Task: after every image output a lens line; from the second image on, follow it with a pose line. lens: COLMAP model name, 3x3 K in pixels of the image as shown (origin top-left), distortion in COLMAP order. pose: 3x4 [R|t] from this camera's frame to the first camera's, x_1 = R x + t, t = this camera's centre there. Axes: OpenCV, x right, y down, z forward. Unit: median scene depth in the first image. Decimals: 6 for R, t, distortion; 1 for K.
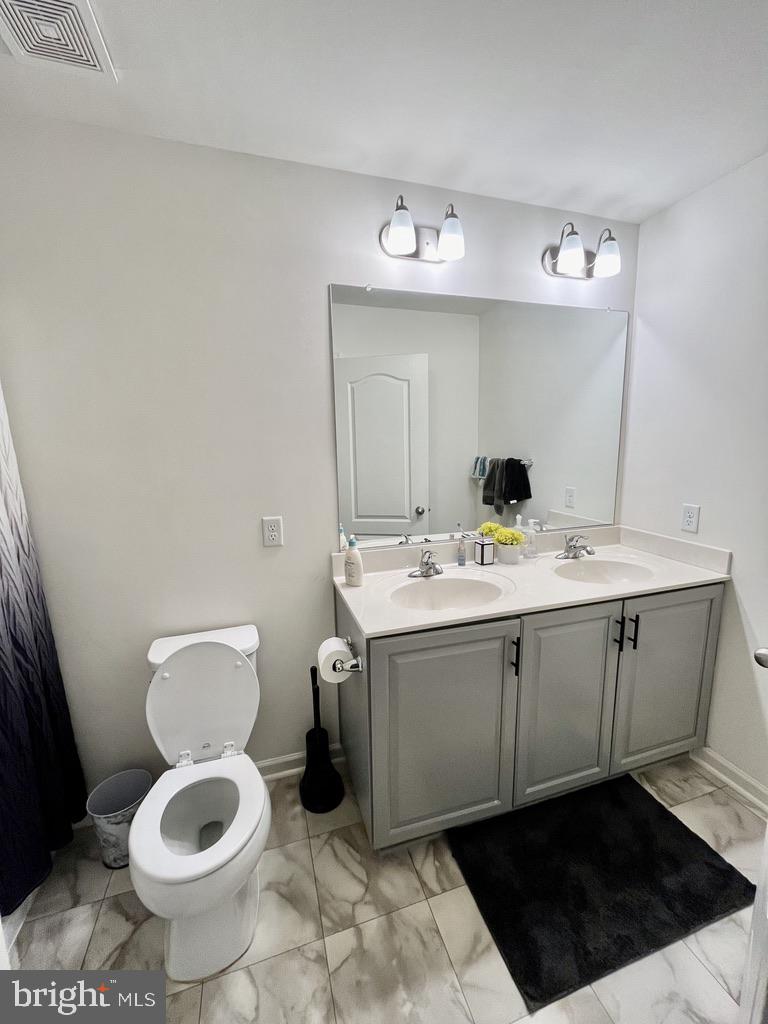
lens RADIAL K [[410.7, 0, 382.5], [0, 410.7, 516.2], [0, 0, 1]] dist [-0.000841, 0.000480]
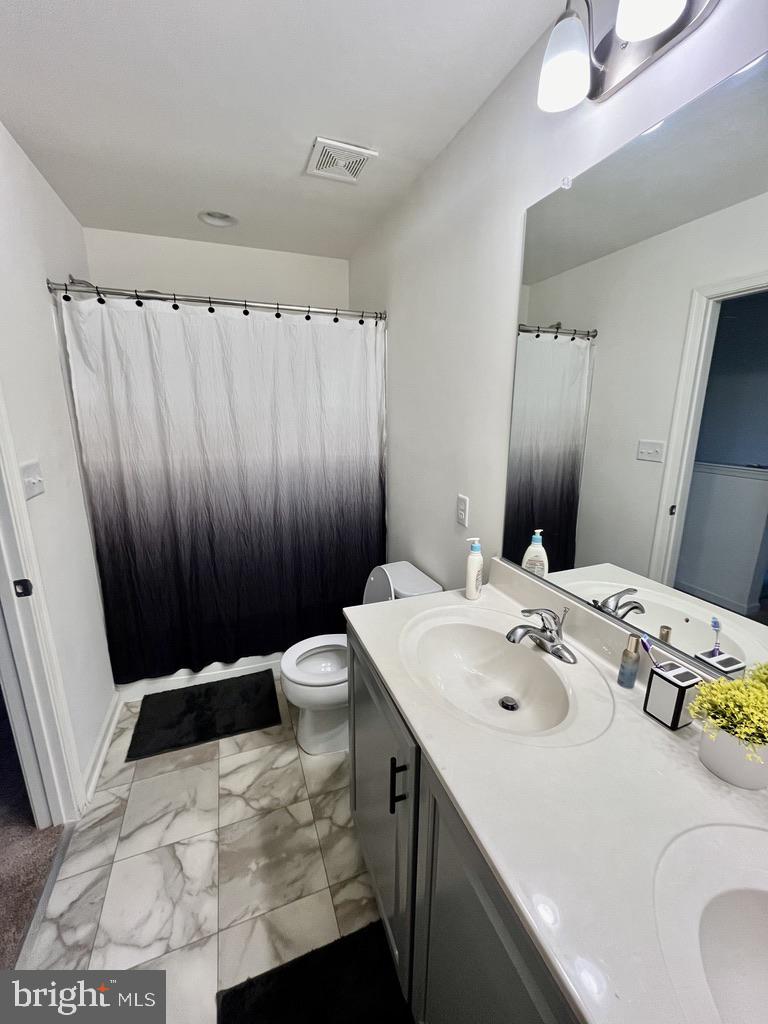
lens RADIAL K [[410.7, 0, 386.3], [0, 410.7, 514.3], [0, 0, 1]] dist [-0.000841, 0.000480]
pose [[0.068691, 0.266871, -0.961281, 0.888889], [-0.190578, 0.949323, 0.249933, -0.217889], [0.979266, 0.166031, 0.116070, 0.925726]]
